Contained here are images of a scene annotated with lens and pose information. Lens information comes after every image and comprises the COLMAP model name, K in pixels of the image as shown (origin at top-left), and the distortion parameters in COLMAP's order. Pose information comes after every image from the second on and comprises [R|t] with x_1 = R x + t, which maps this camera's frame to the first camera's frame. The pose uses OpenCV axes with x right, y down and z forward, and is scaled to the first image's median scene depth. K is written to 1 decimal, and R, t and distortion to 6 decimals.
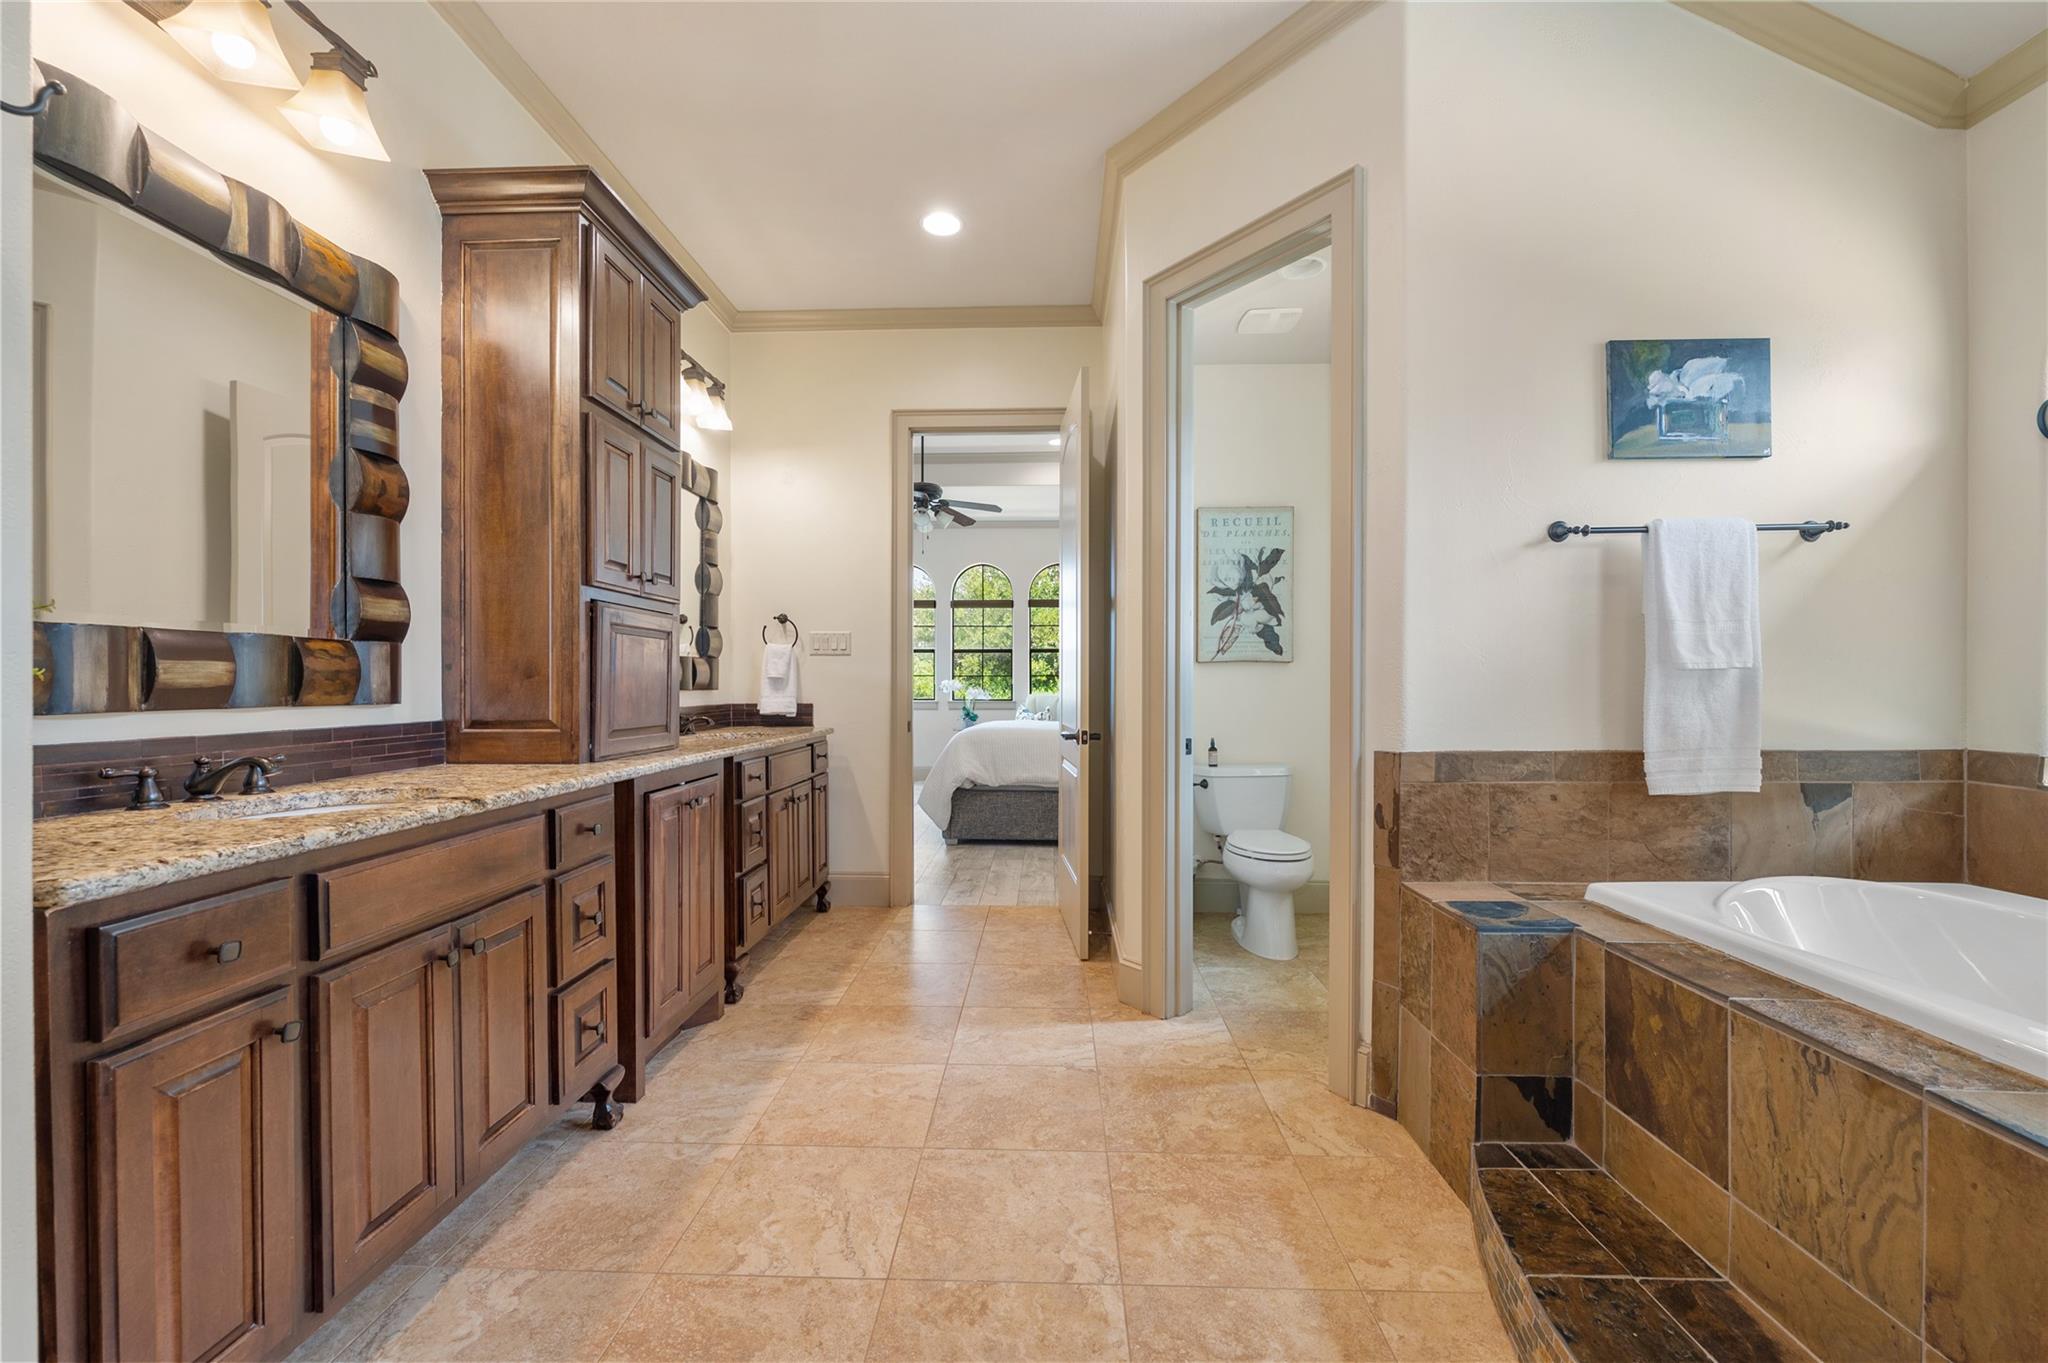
lens RADIAL K [[830.2, 0, 1022.3], [0, 830.2, 684.2], [0, 0, 1]] dist [-0.000554, 0.000101]
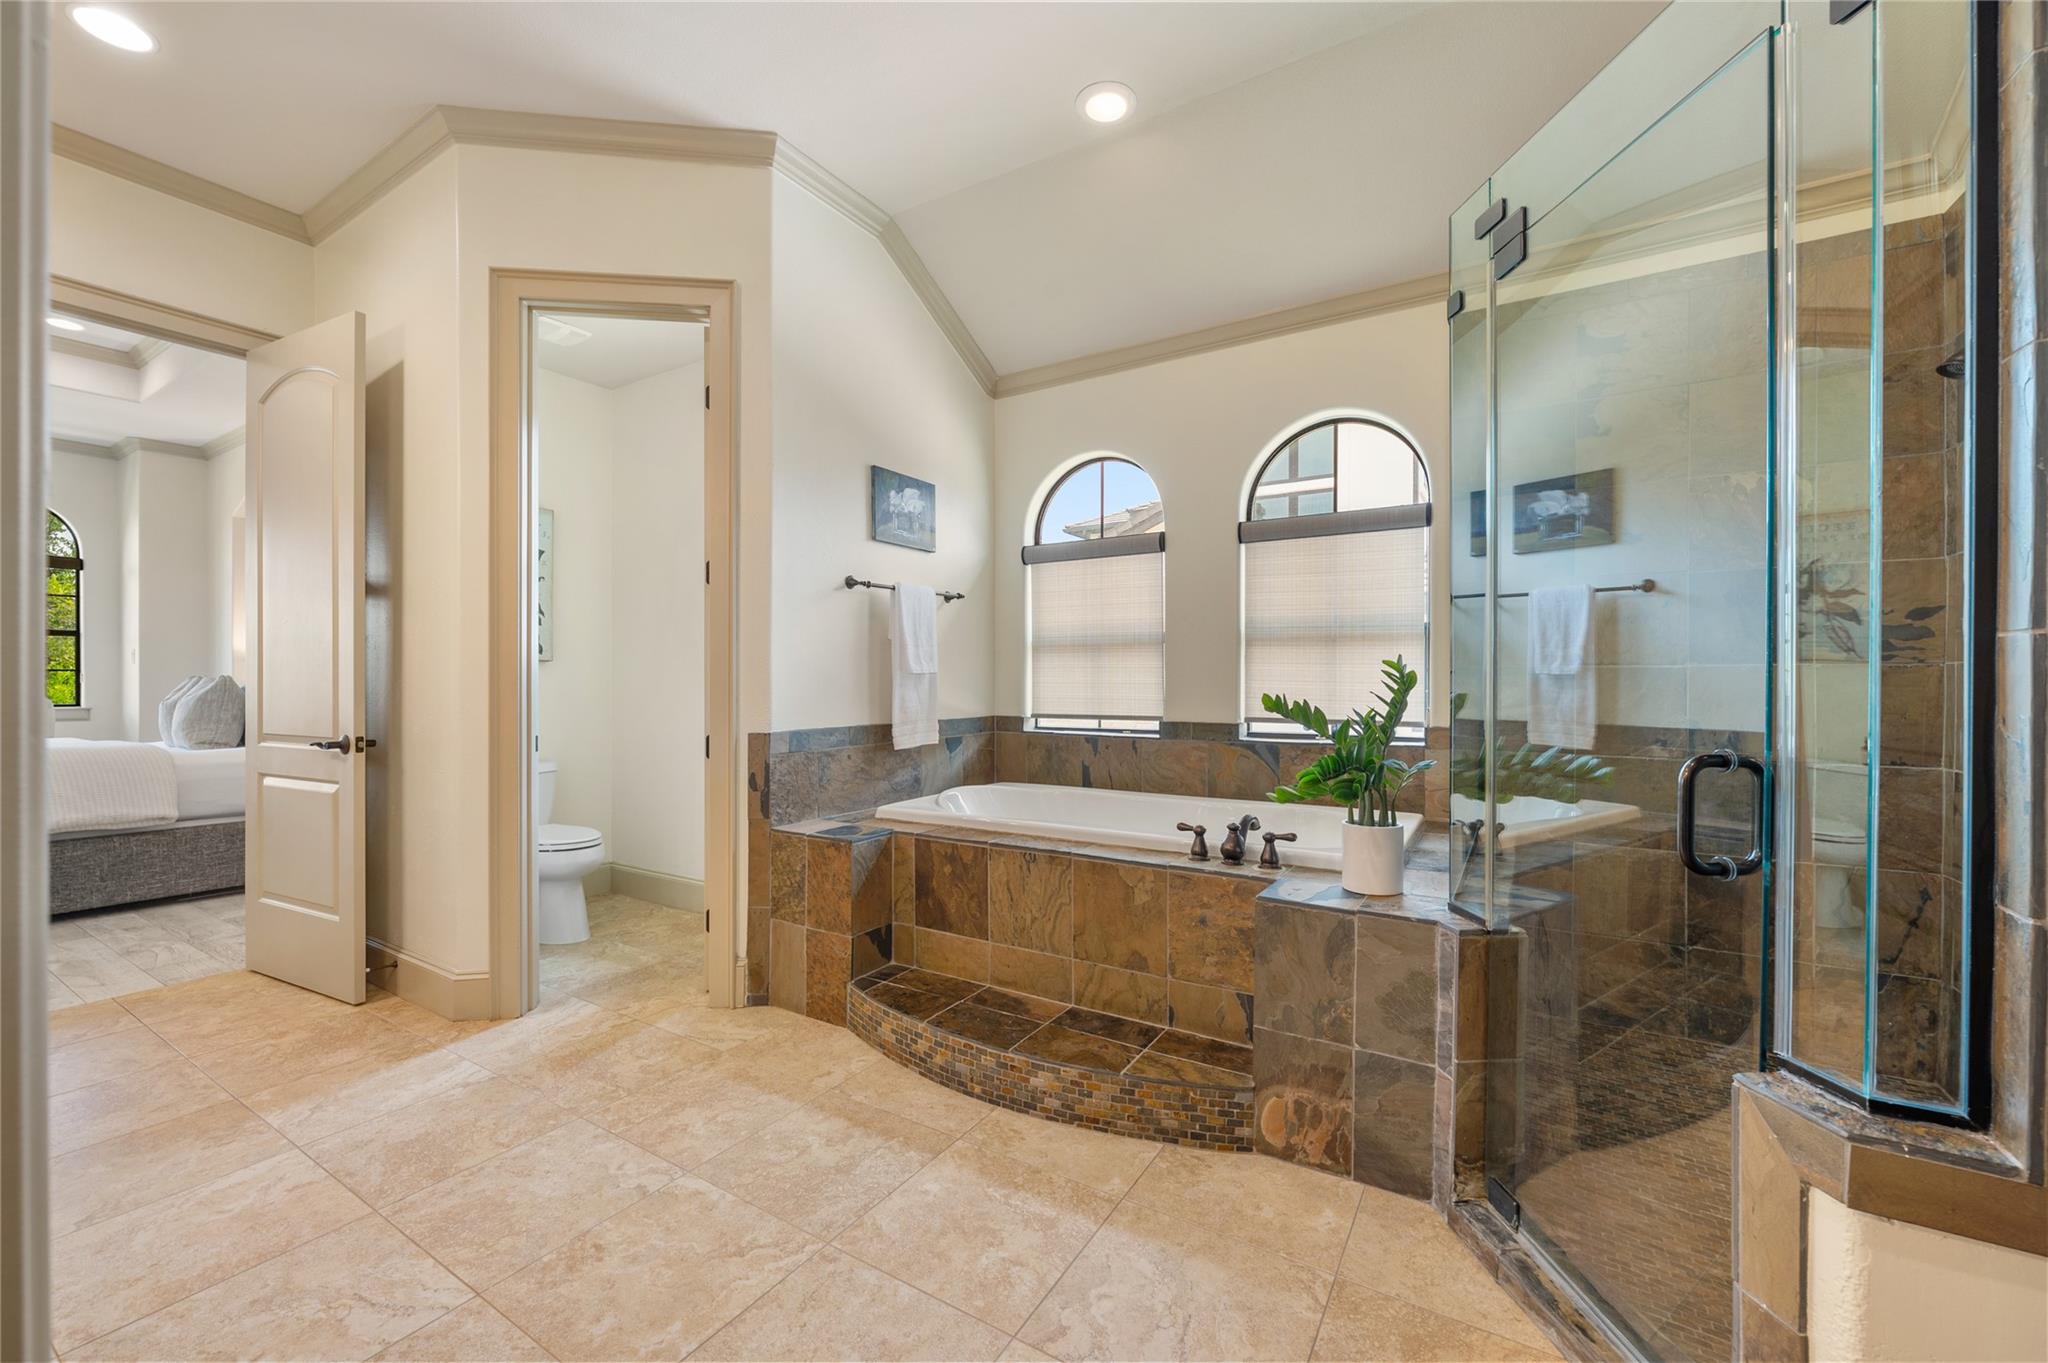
lens RADIAL K [[813.4, 0, 1020.2], [0, 813.4, 683.7], [0, 0, 1]] dist [-0.003523, 0.000120]
pose [[0.501007, -0.001108, 0.865442, -0.502041], [0.000836, 0.999999, 0.000797, 0.001584], [-0.865443, 0.000325, 0.501008, -0.018125]]
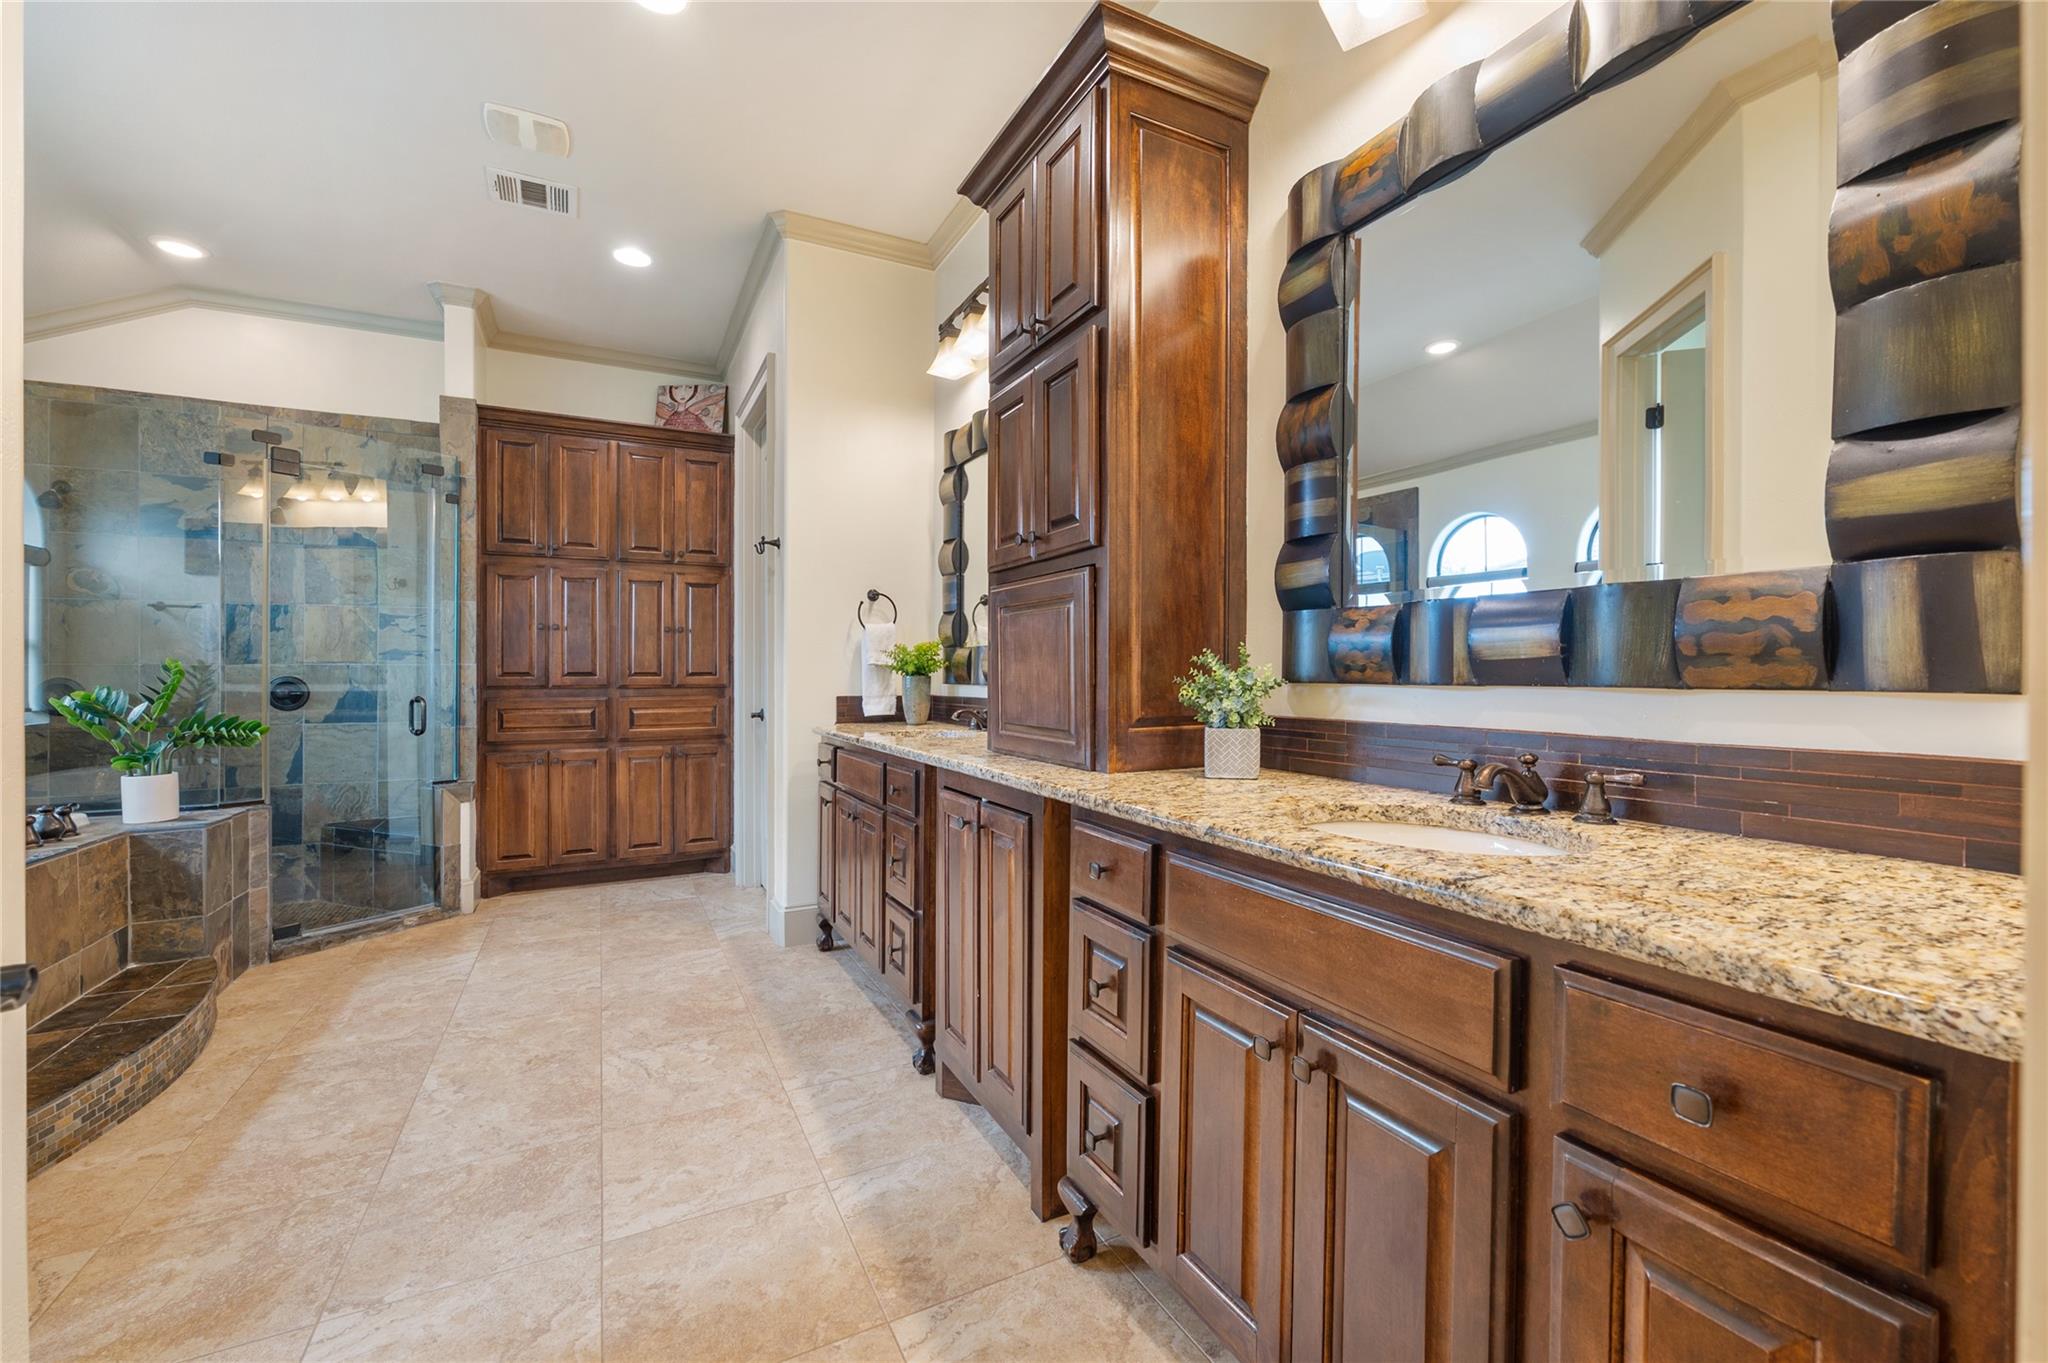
lens RADIAL K [[831.1, 0, 1017.2], [0, 831.1, 673.6], [0, 0, 1]] dist [-0.001445, -0.000285]
pose [[-0.877220, 0.005069, -0.480061, -0.077556], [0.004914, 0.999987, 0.001580, -0.000040], [0.480063, -0.000973, -0.877234, 2.064332]]
